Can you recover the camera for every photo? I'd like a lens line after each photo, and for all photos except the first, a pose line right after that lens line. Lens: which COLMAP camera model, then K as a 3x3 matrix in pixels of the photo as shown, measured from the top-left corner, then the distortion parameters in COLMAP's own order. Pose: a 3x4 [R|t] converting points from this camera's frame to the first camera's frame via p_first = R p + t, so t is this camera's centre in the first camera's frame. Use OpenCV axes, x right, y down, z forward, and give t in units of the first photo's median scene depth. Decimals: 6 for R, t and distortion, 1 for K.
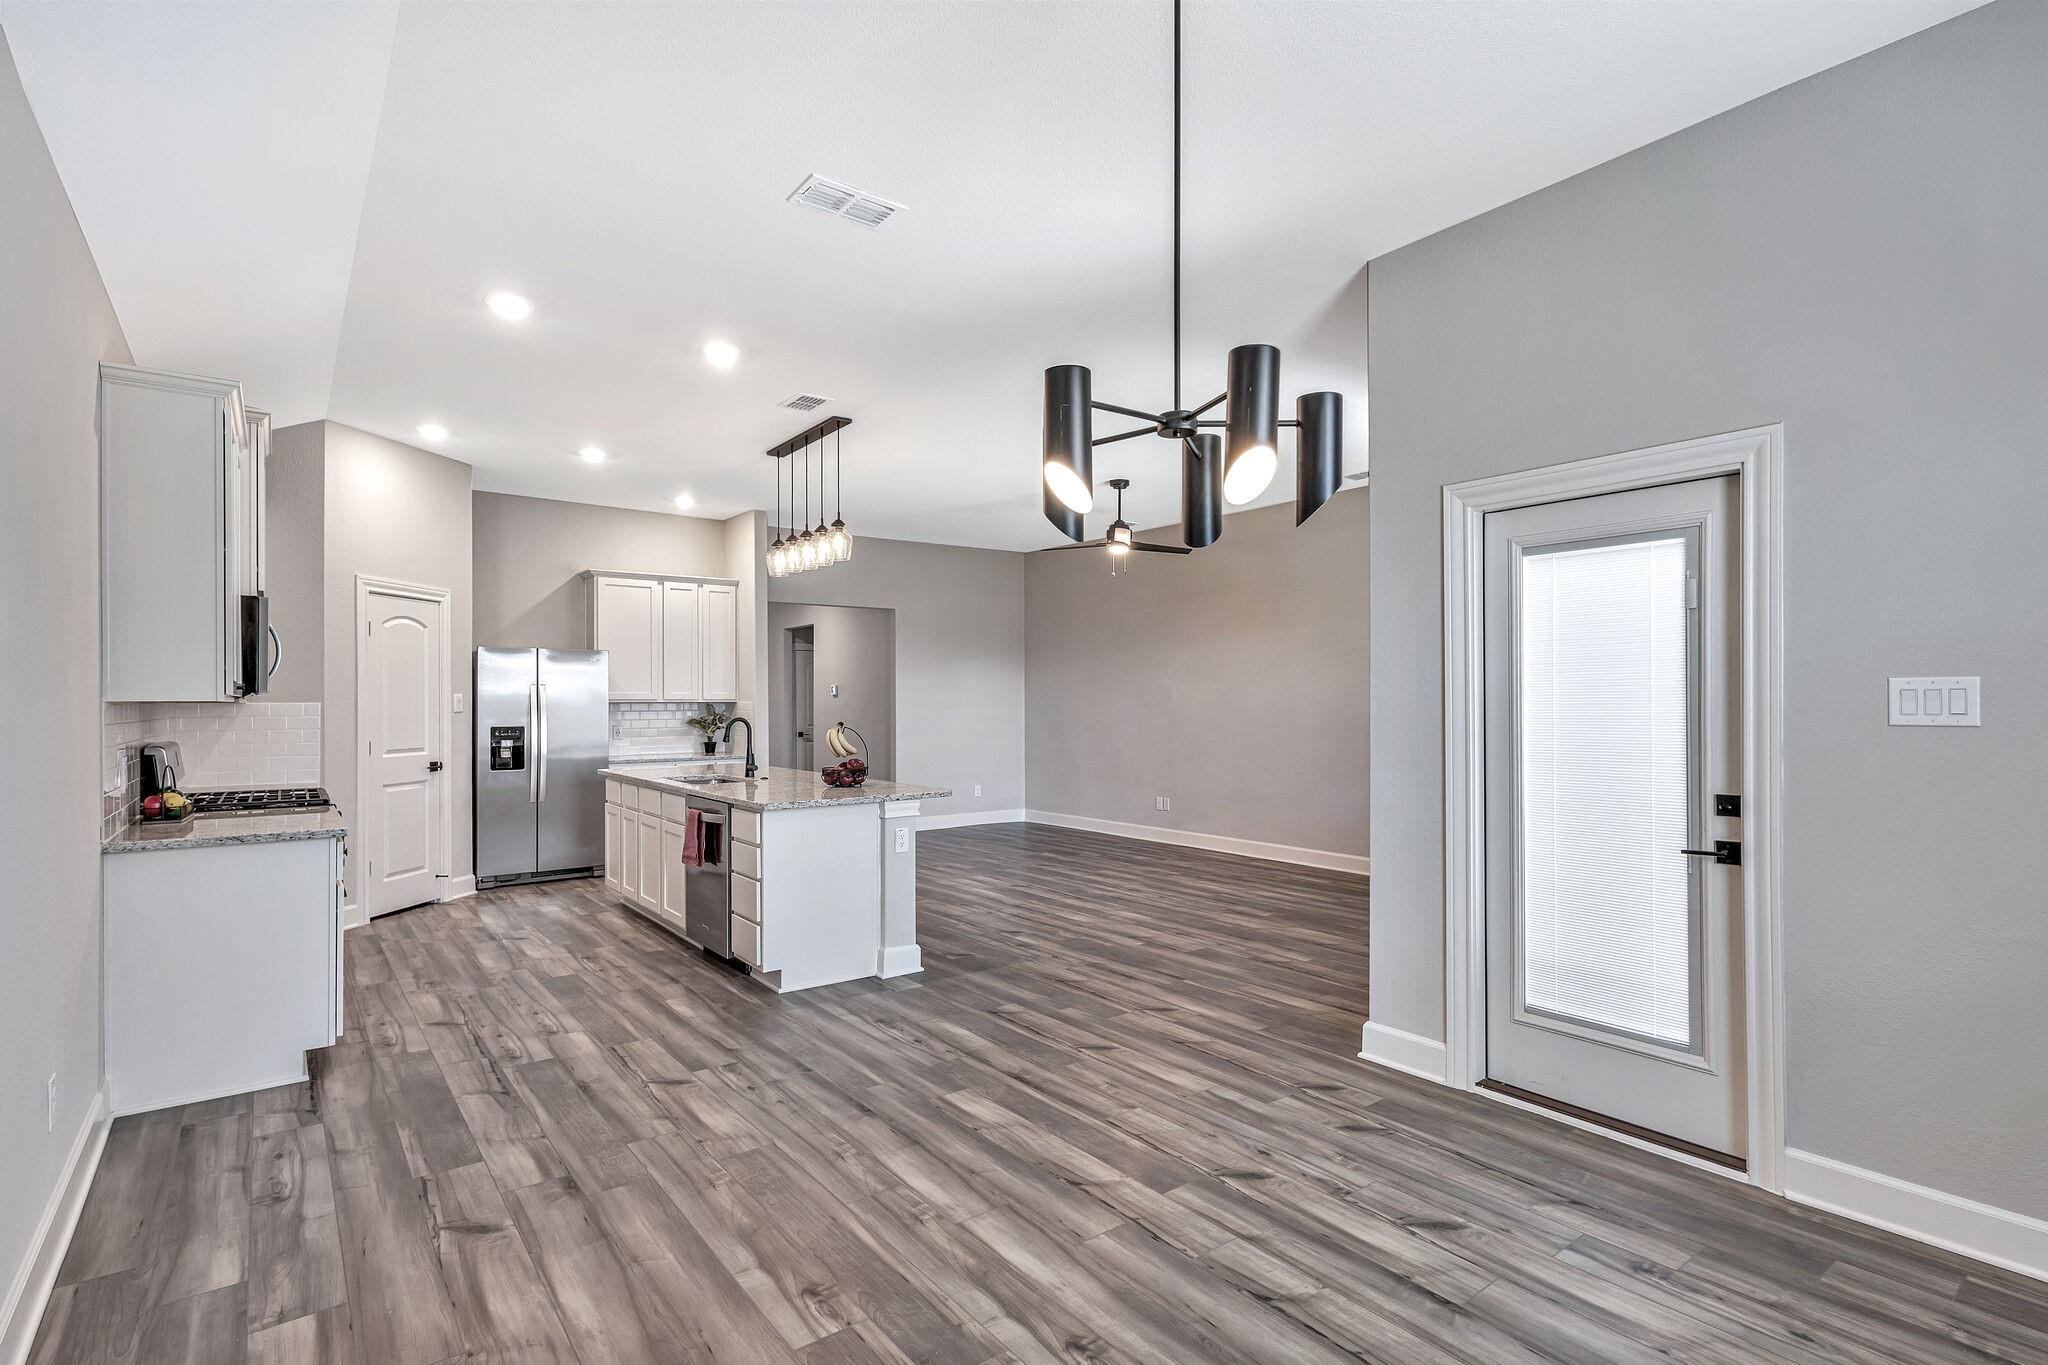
lens RADIAL K [[958.5, 0, 1021.8], [0, 958.5, 701.7], [0, 0, 1]] dist [0.014777, -0.003327]
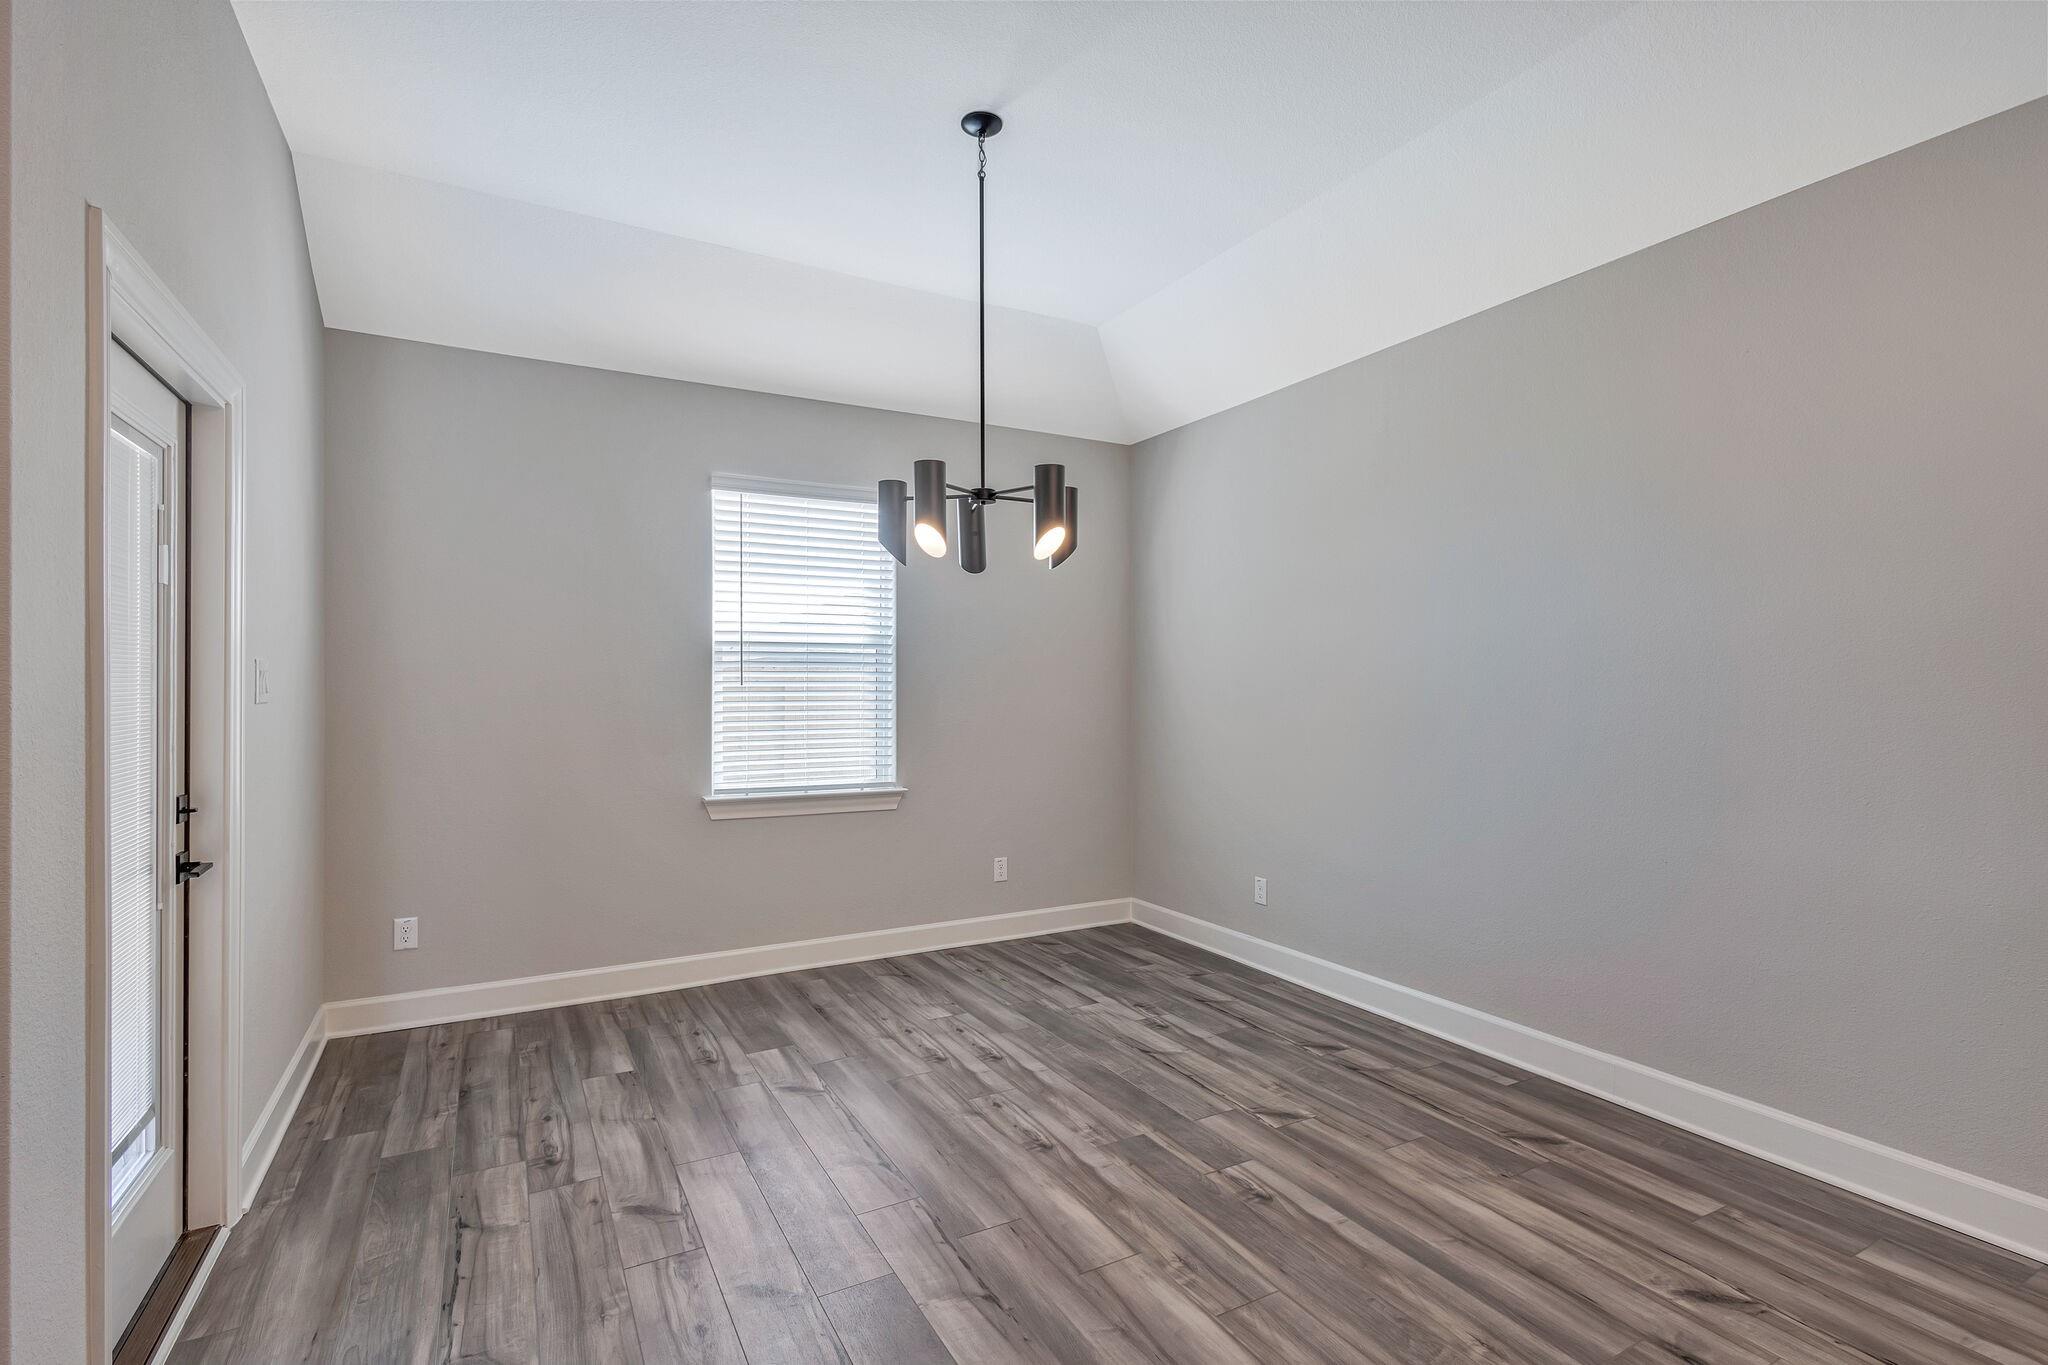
lens RADIAL K [[958.5, 0, 1024.6], [0, 958.5, 688.1], [0, 0, 1]] dist [0.014777, -0.003327]
pose [[-0.989506, 0.001831, 0.144477, -0.057057], [0.001170, 0.999988, -0.004660, 0.007904], [-0.144484, -0.004442, -0.989497, 1.184722]]
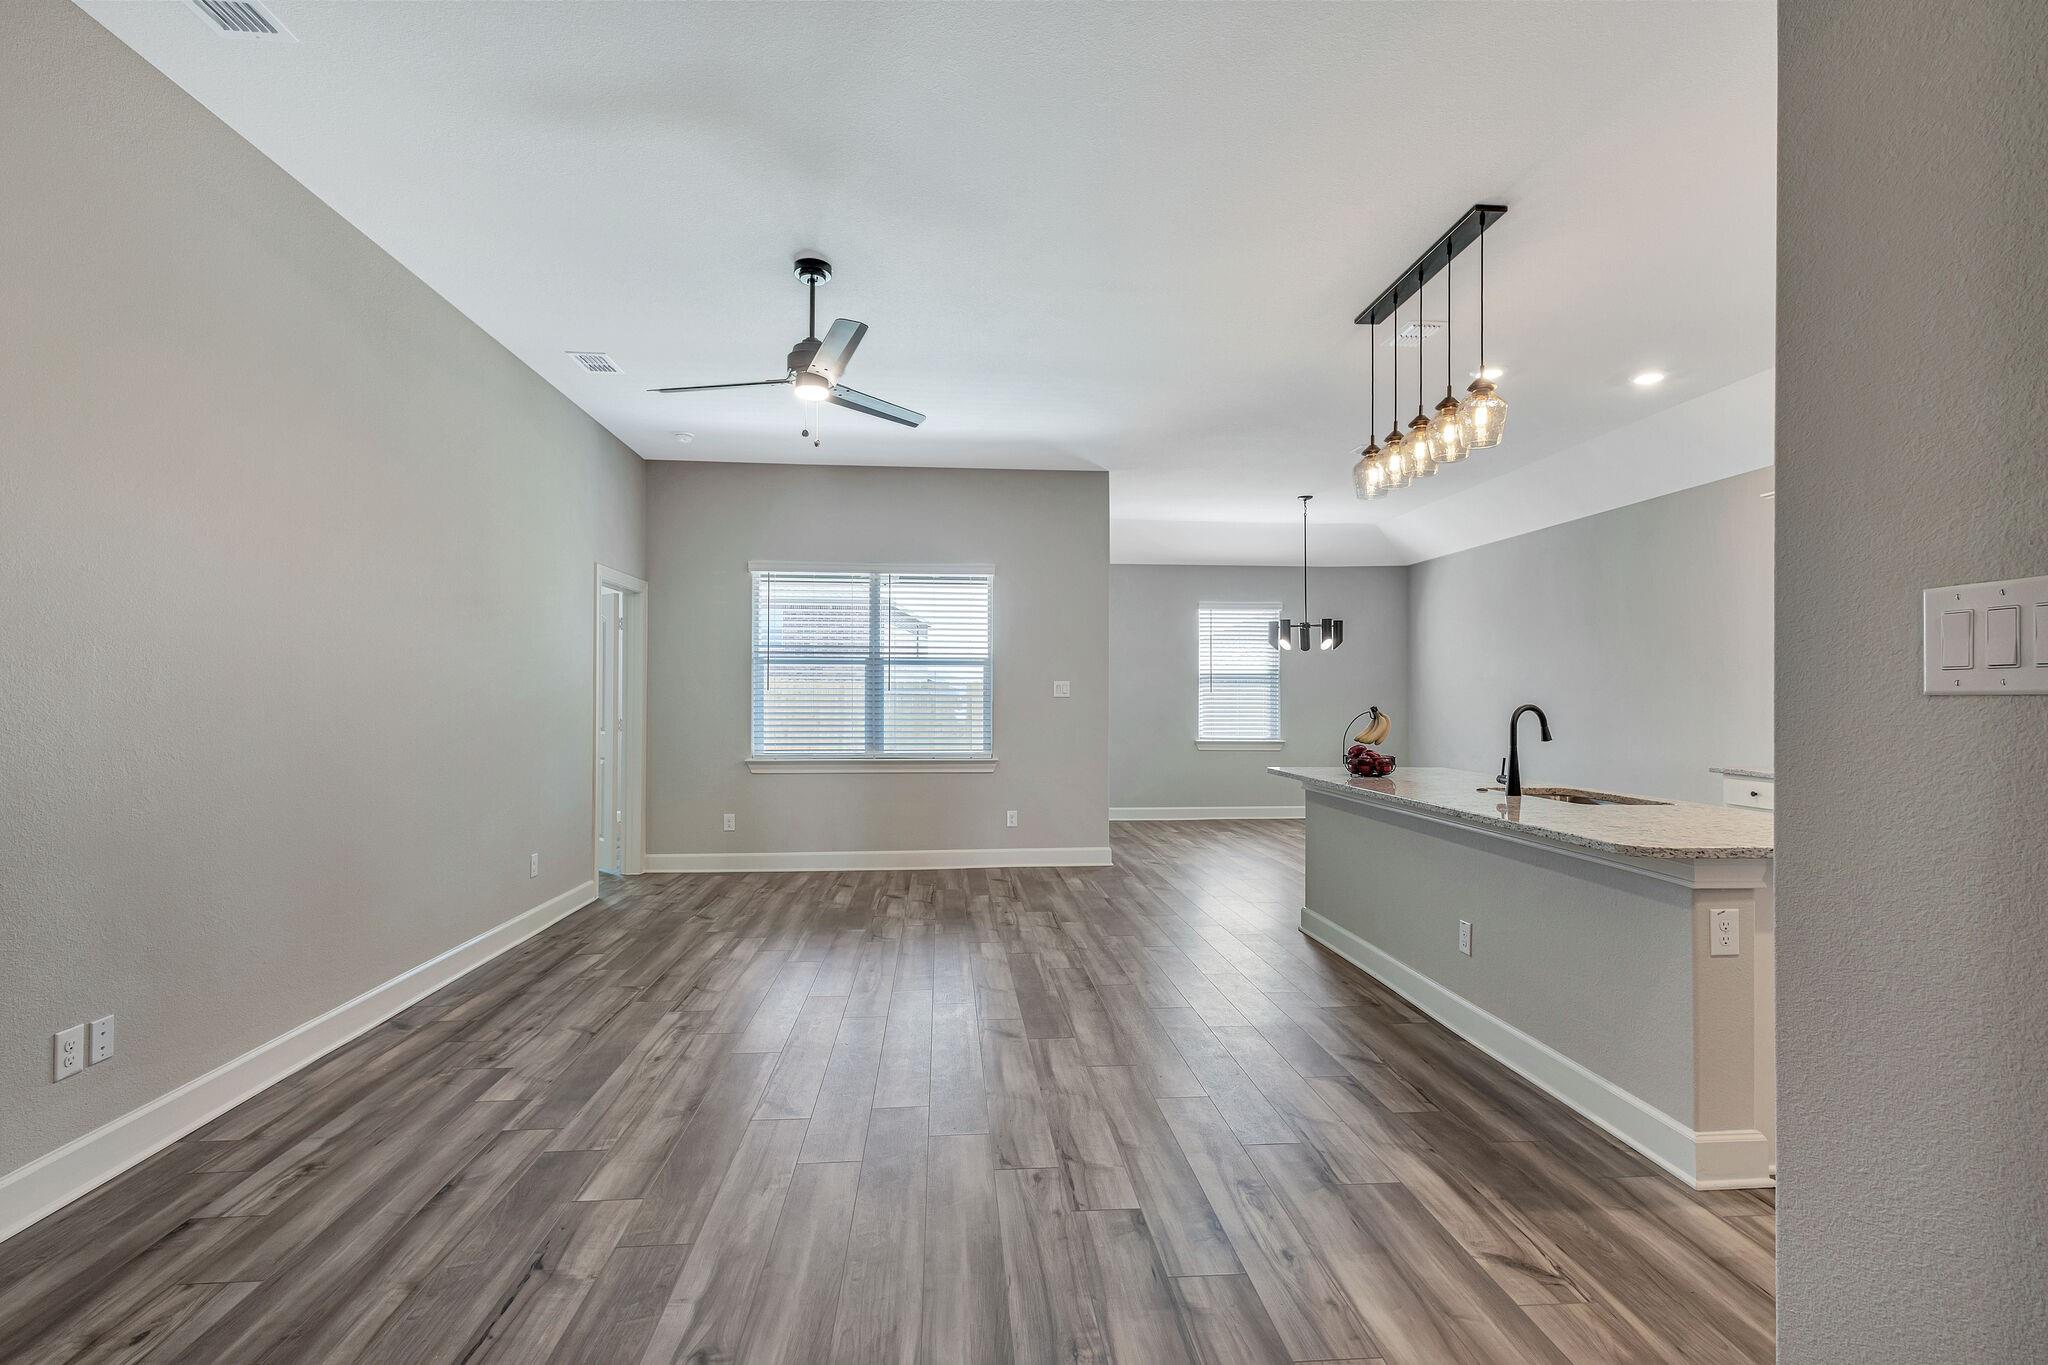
lens RADIAL K [[958.5, 0, 1014.2], [0, 958.5, 709.9], [0, 0, 1]] dist [0.014777, -0.003327]
pose [[-0.840712, -0.008200, 0.541420, -0.517697], [-0.002509, 0.999934, 0.011249, 0.019512], [-0.541476, 0.008099, -0.840677, 2.566454]]
